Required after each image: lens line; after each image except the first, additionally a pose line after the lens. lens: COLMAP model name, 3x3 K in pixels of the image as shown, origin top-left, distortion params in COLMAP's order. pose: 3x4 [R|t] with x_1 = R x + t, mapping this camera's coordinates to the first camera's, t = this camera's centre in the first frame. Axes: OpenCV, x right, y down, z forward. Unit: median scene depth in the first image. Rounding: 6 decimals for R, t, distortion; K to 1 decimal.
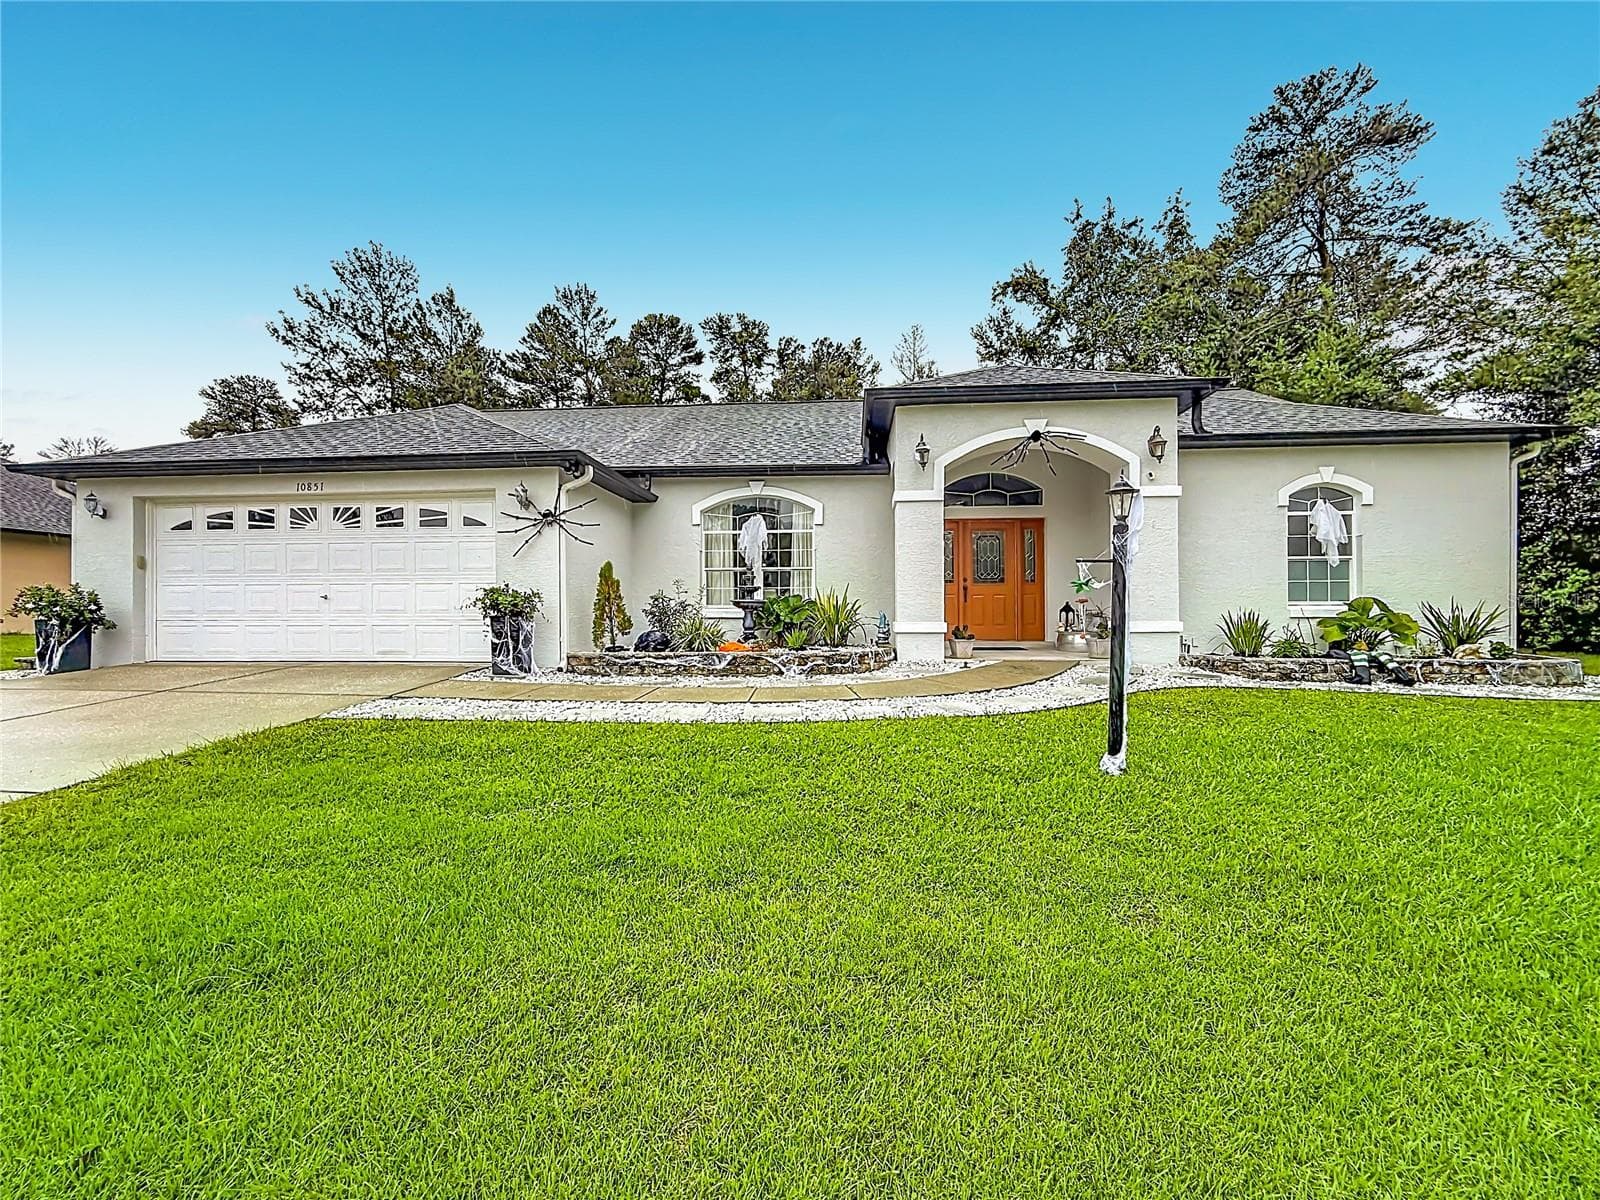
lens RADIAL K [[653.7, 0, 800.8], [0, 653.7, 613.4], [0, 0, 1]] dist [-0.000482, -0.001069]
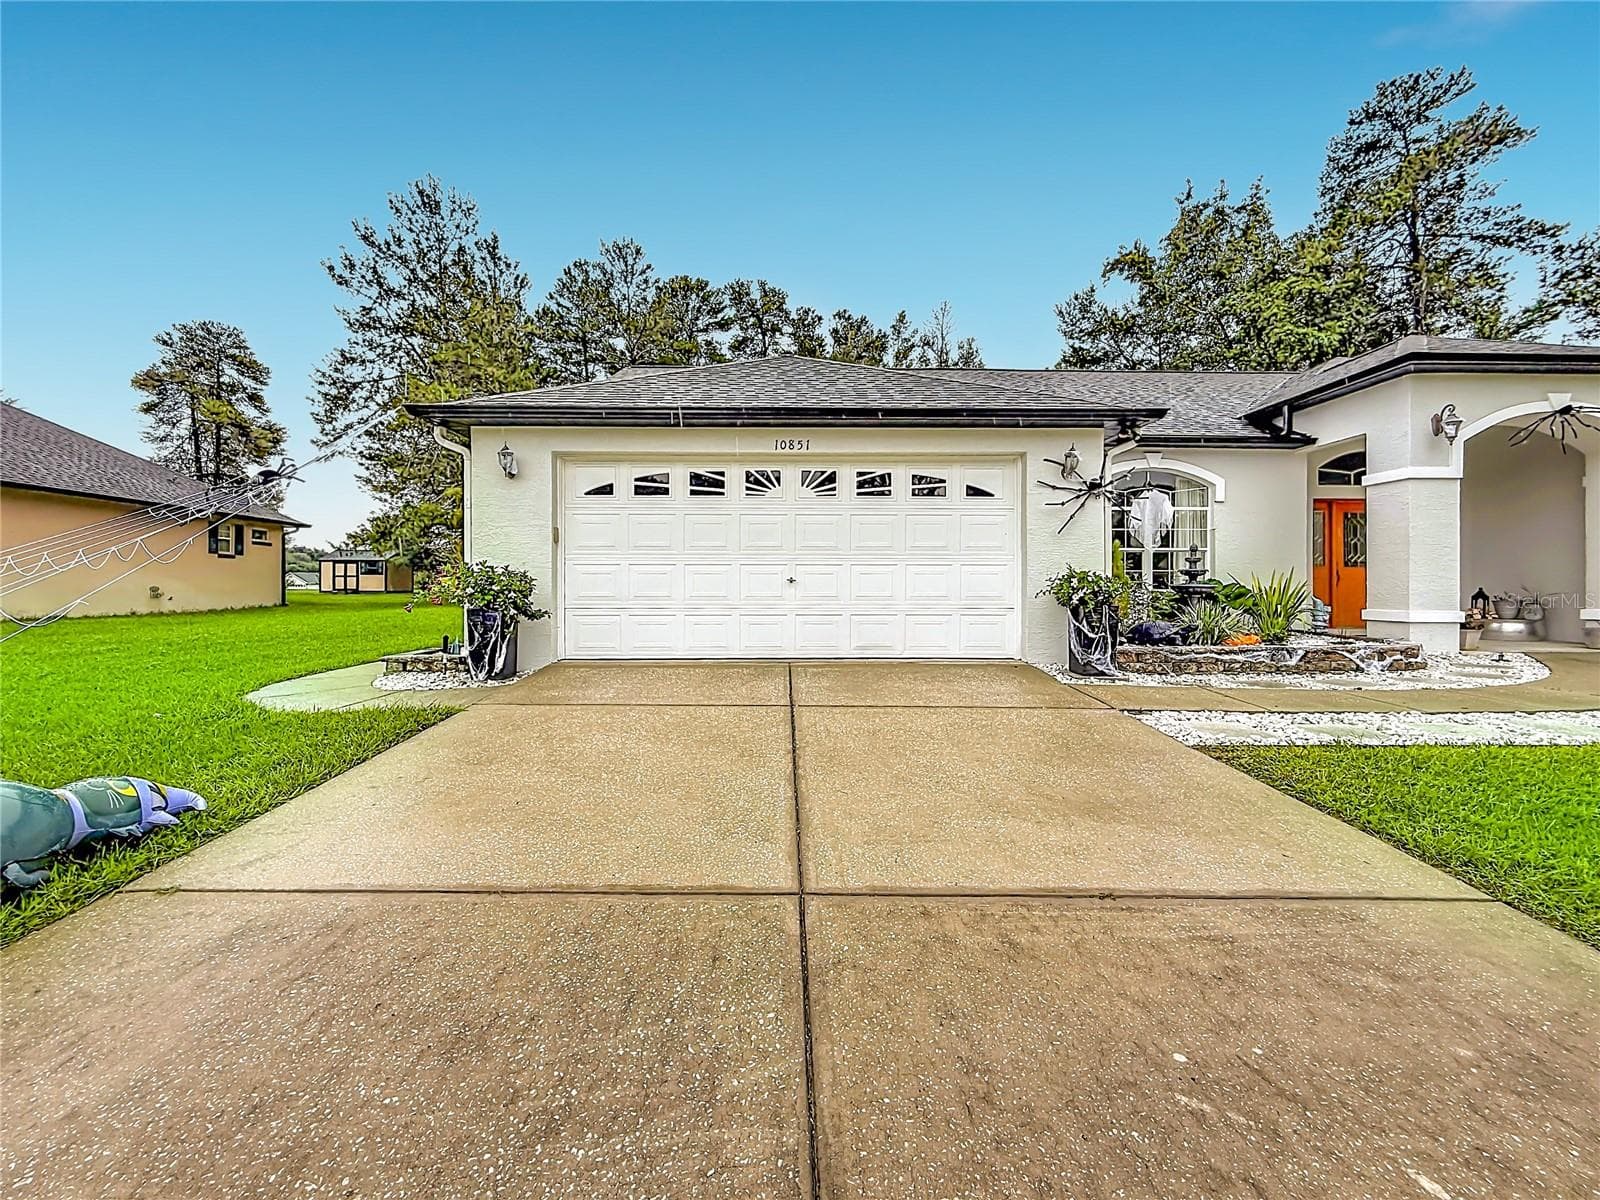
lens RADIAL K [[653.7, 0, 796.2], [0, 653.7, 594.3], [0, 0, 1]] dist [-0.000482, -0.001069]
pose [[0.994869, 0.002988, 0.101127, -0.658526], [-0.003754, 0.999966, 0.007381, -0.010621], [-0.101102, -0.007722, 0.994846, 0.149485]]
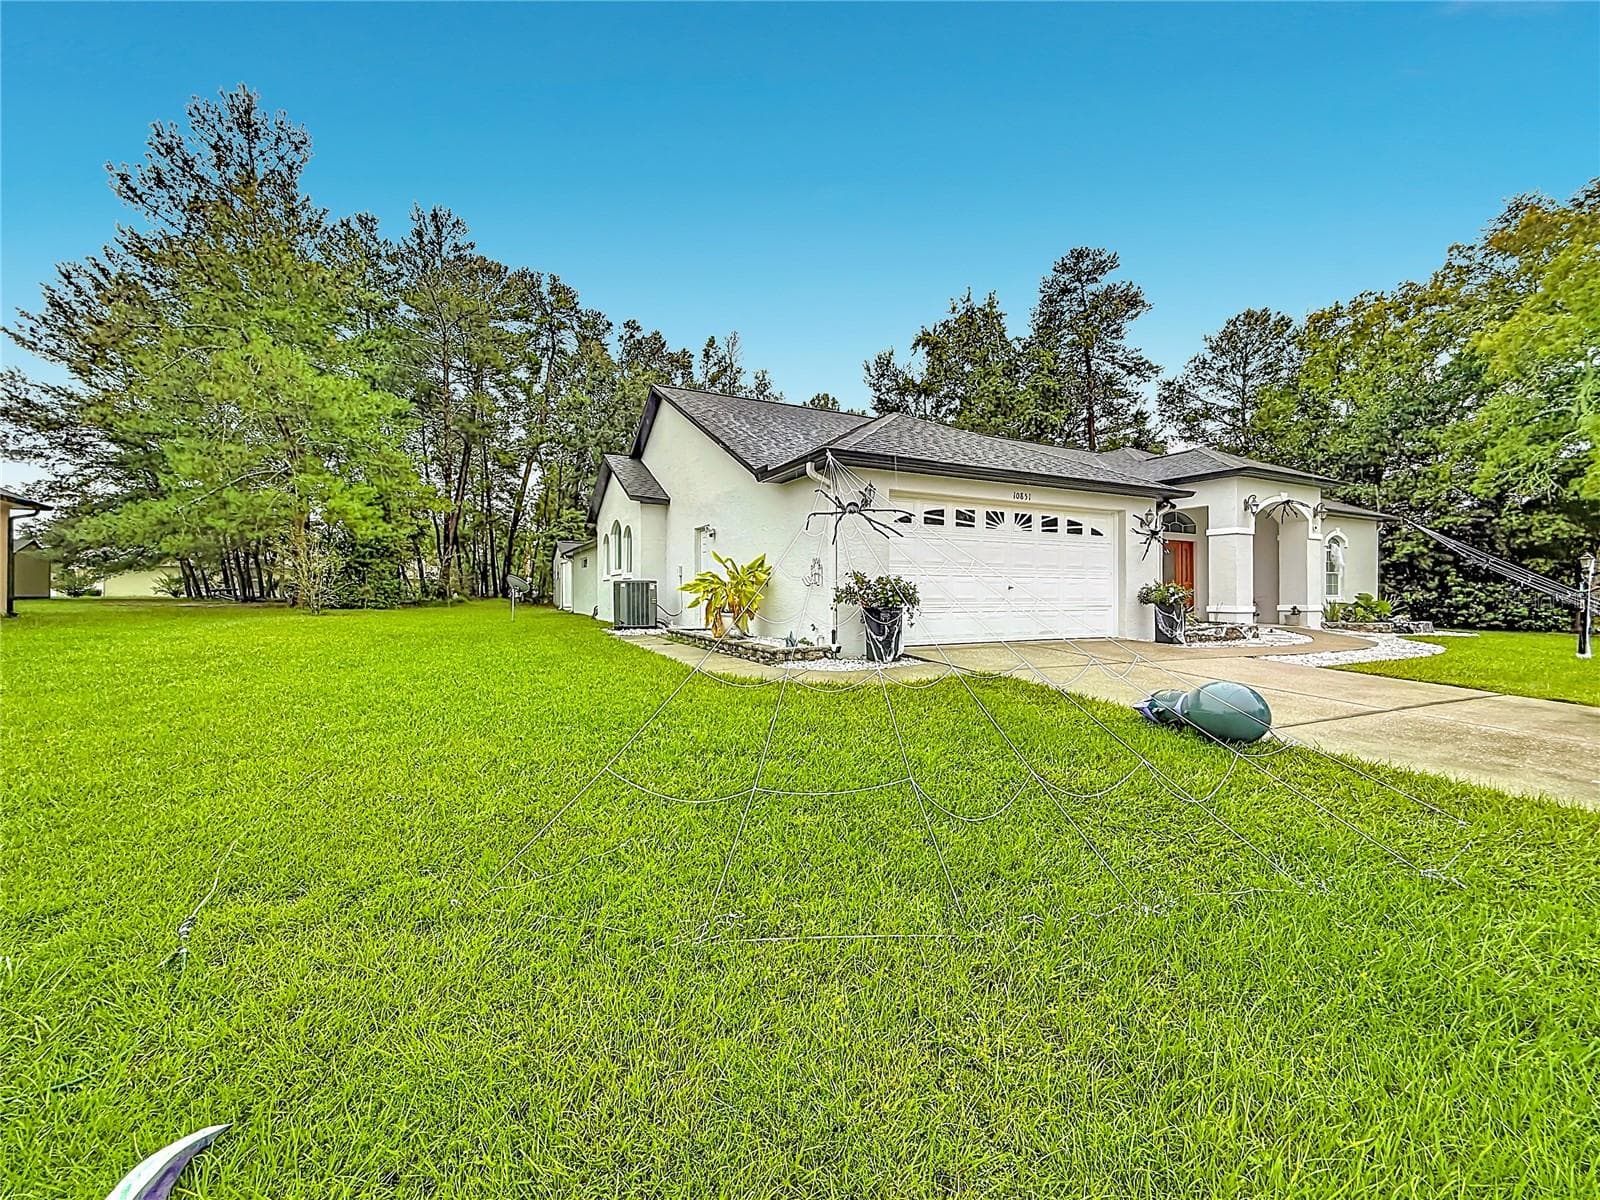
lens RADIAL K [[653.7, 0, 795.7], [0, 653.7, 591.4], [0, 0, 1]] dist [-0.000482, -0.001069]
pose [[0.846950, 0.007482, 0.531620, -1.387657], [-0.002664, 0.999948, -0.009829, -0.003885], [-0.531666, 0.006908, 0.846926, 0.160100]]
